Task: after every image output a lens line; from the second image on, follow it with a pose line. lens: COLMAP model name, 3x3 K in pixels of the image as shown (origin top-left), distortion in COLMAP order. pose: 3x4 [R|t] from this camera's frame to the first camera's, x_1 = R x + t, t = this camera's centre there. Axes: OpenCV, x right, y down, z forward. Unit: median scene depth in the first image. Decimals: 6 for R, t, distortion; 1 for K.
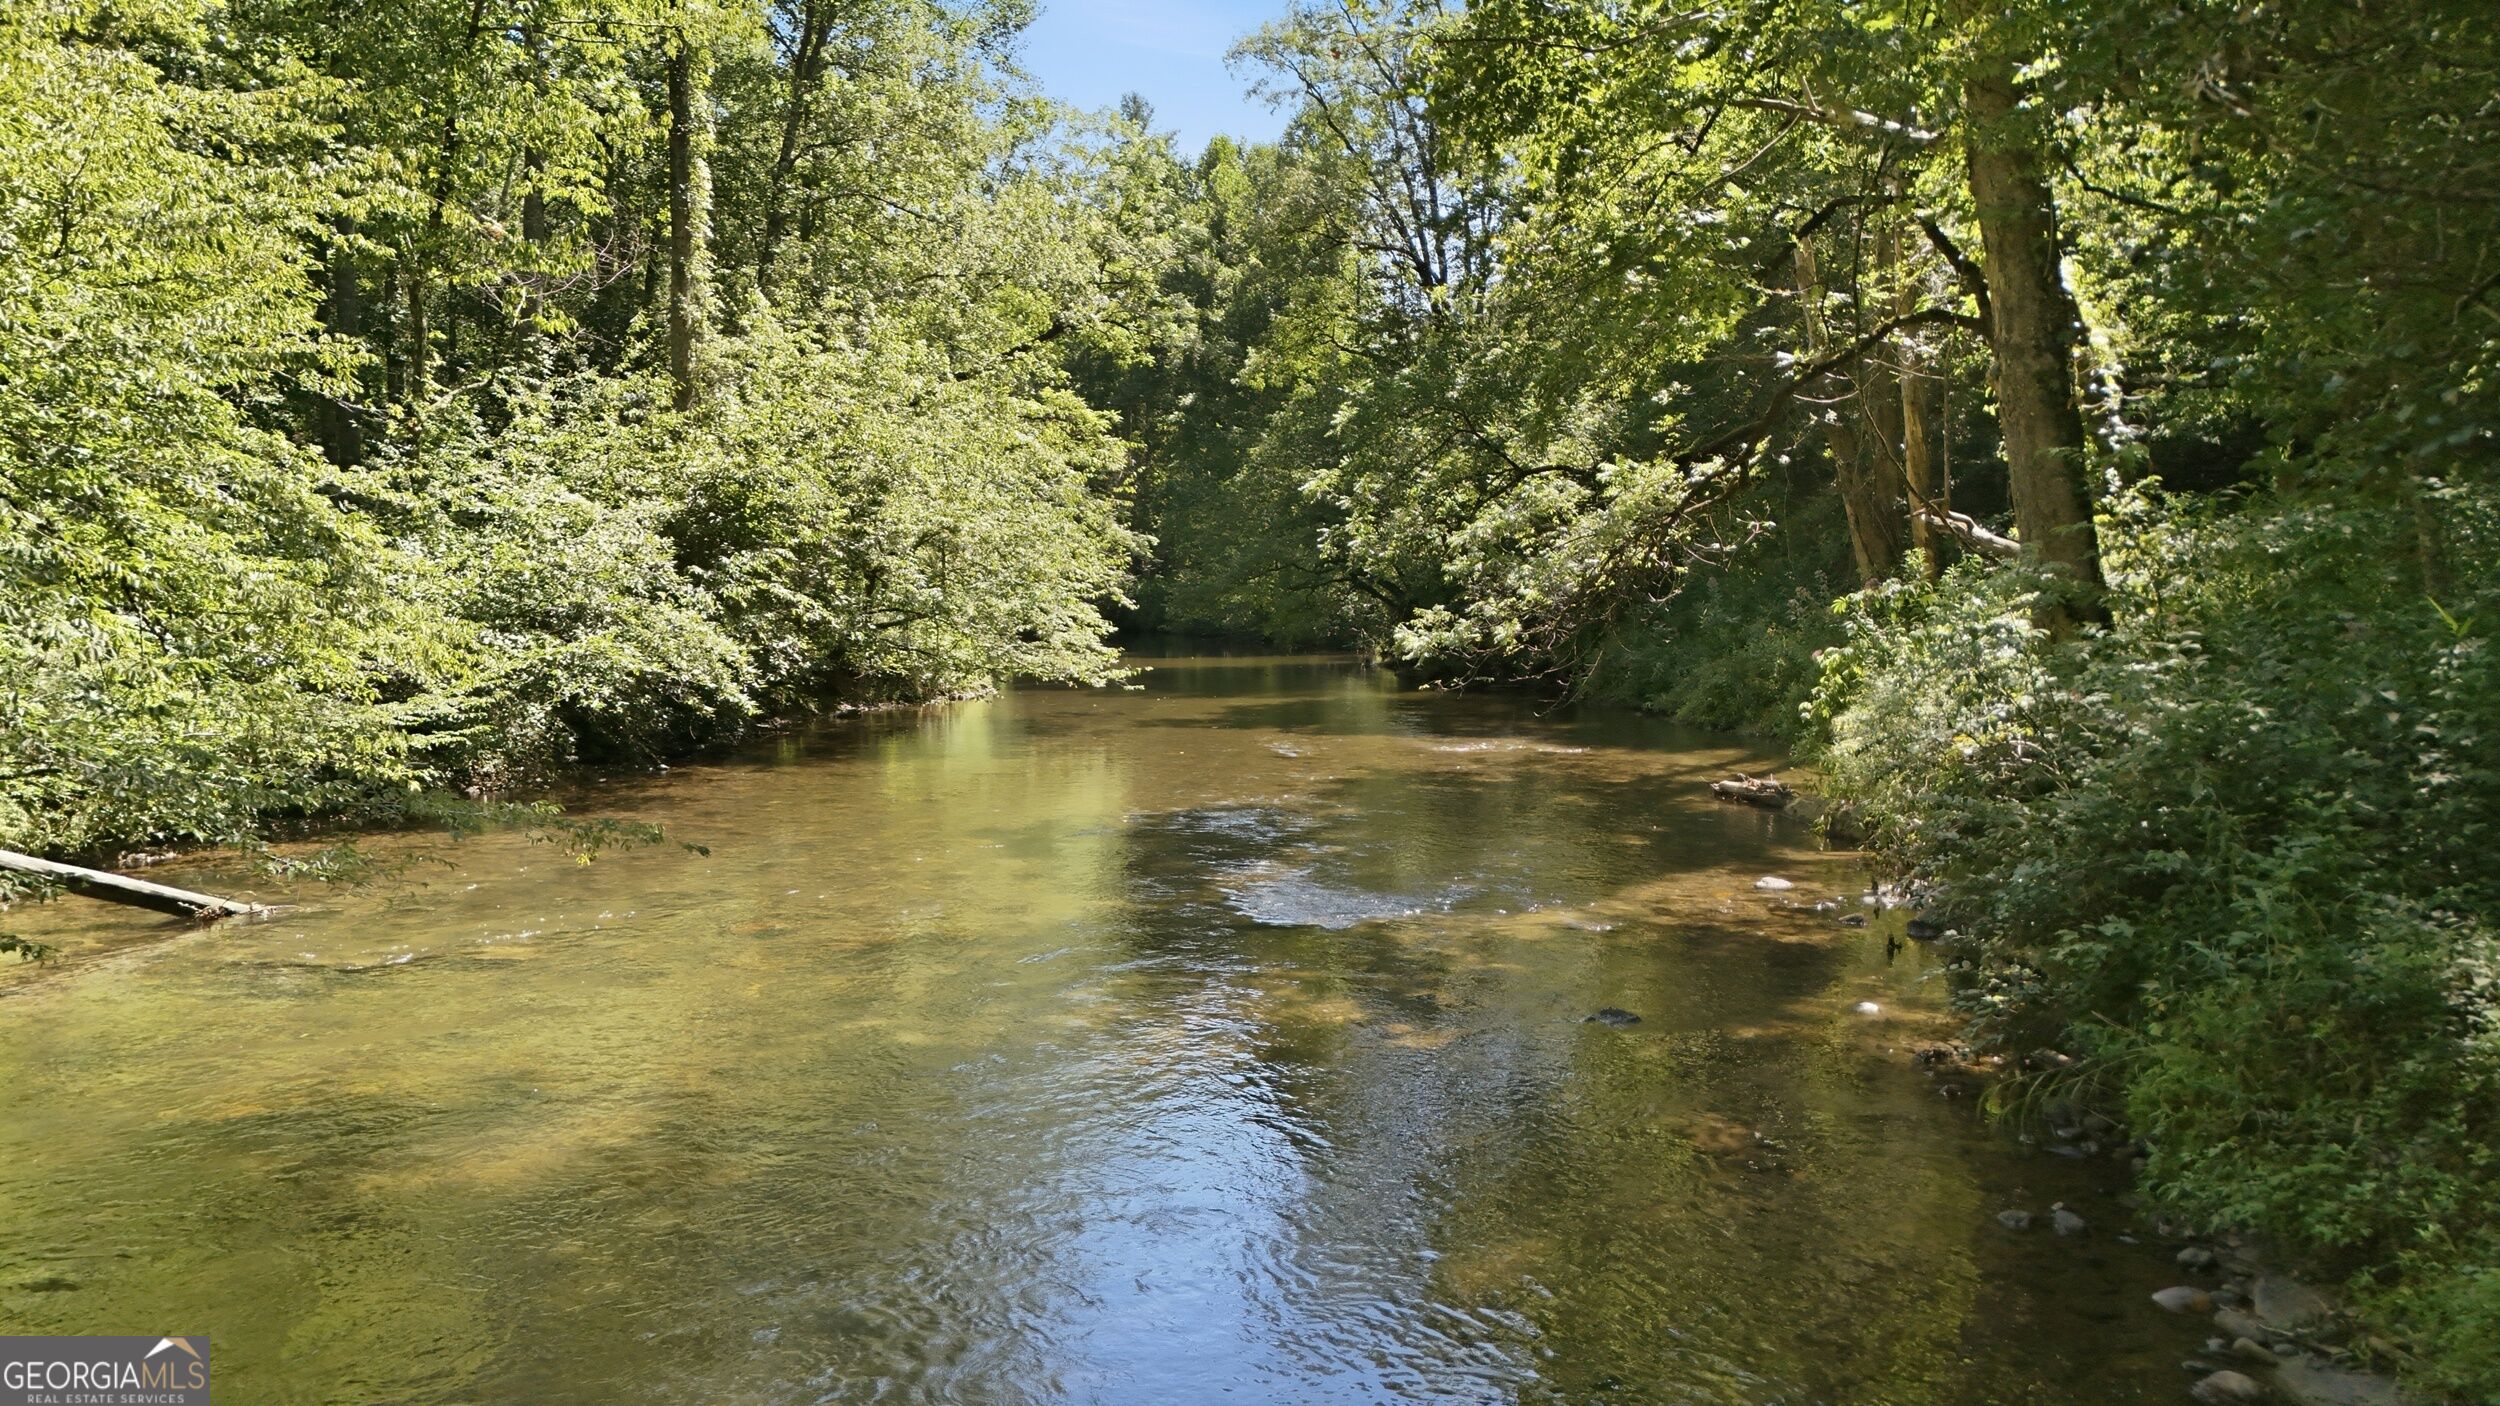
lens RADIAL K [[1851.3, 0, 1256.2], [0, 1851.3, 706.5], [0, 0, 1]] dist [-0.012108, -0.002276]
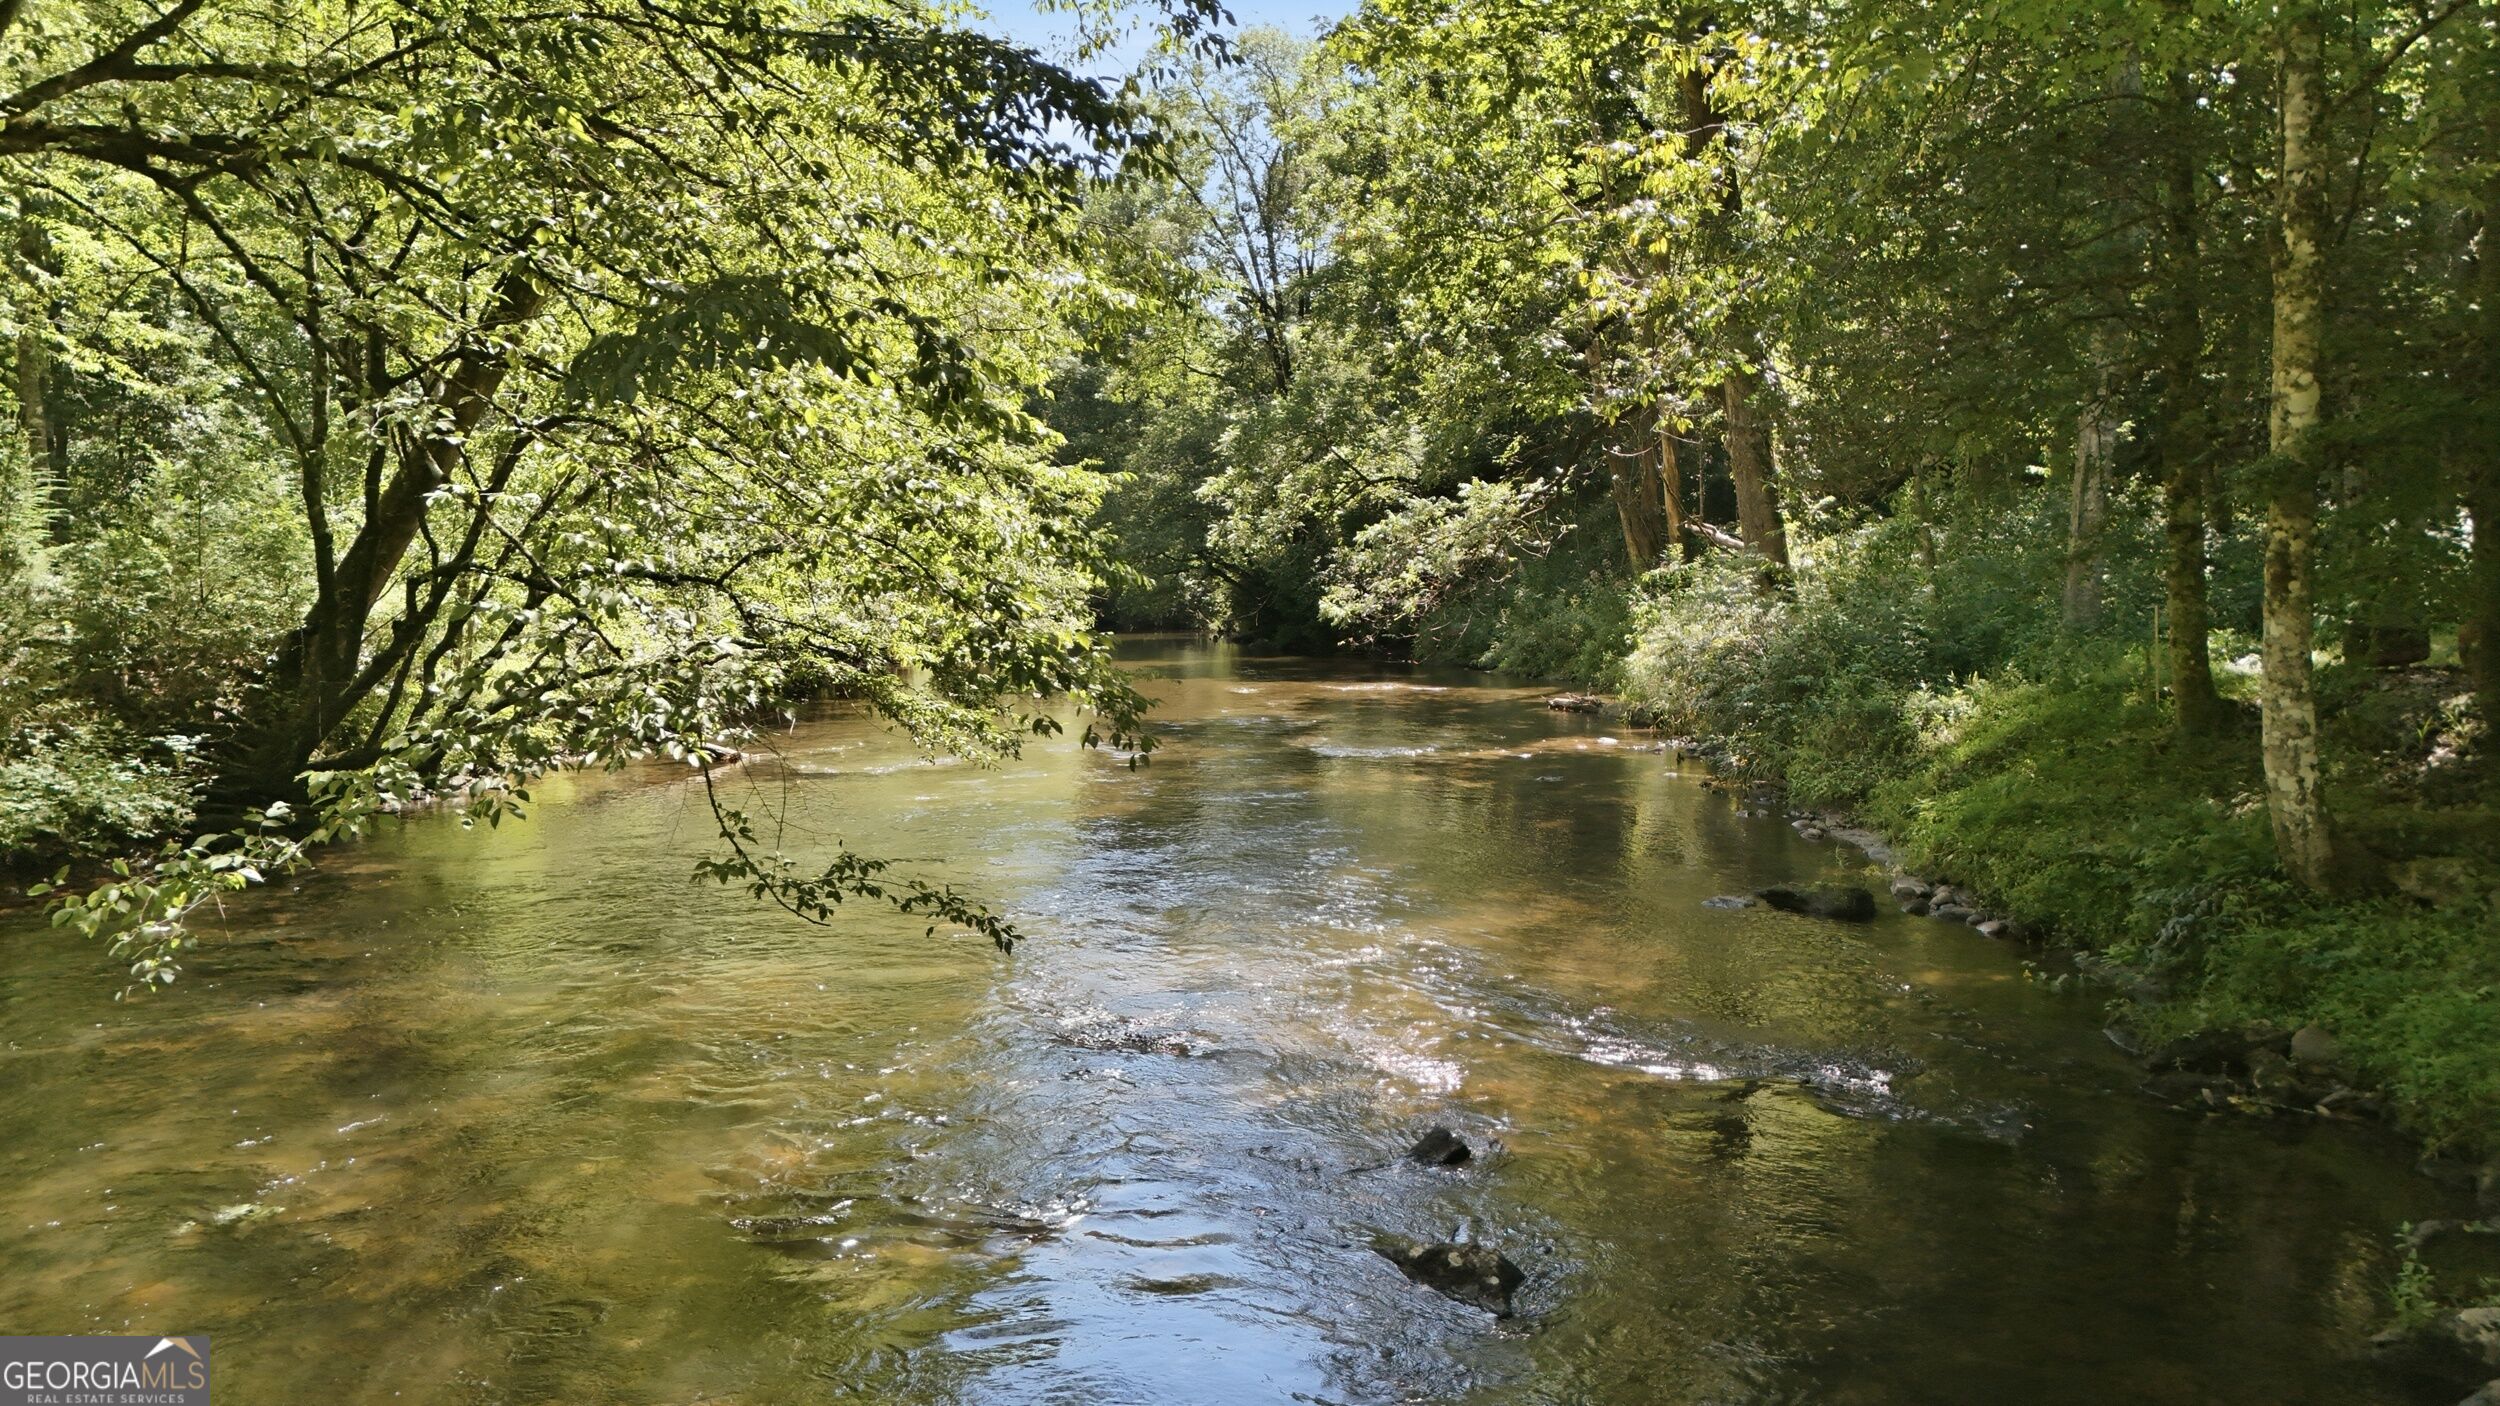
lens RADIAL K [[1851.3, 0, 1245.5], [0, 1851.3, 698.5], [0, 0, 1]] dist [-0.012108, -0.002276]
pose [[0.991659, -0.004726, 0.128803, -0.160825], [0.004604, 0.999989, 0.001249, 0.031155], [-0.128807, -0.000646, 0.991669, -0.386499]]
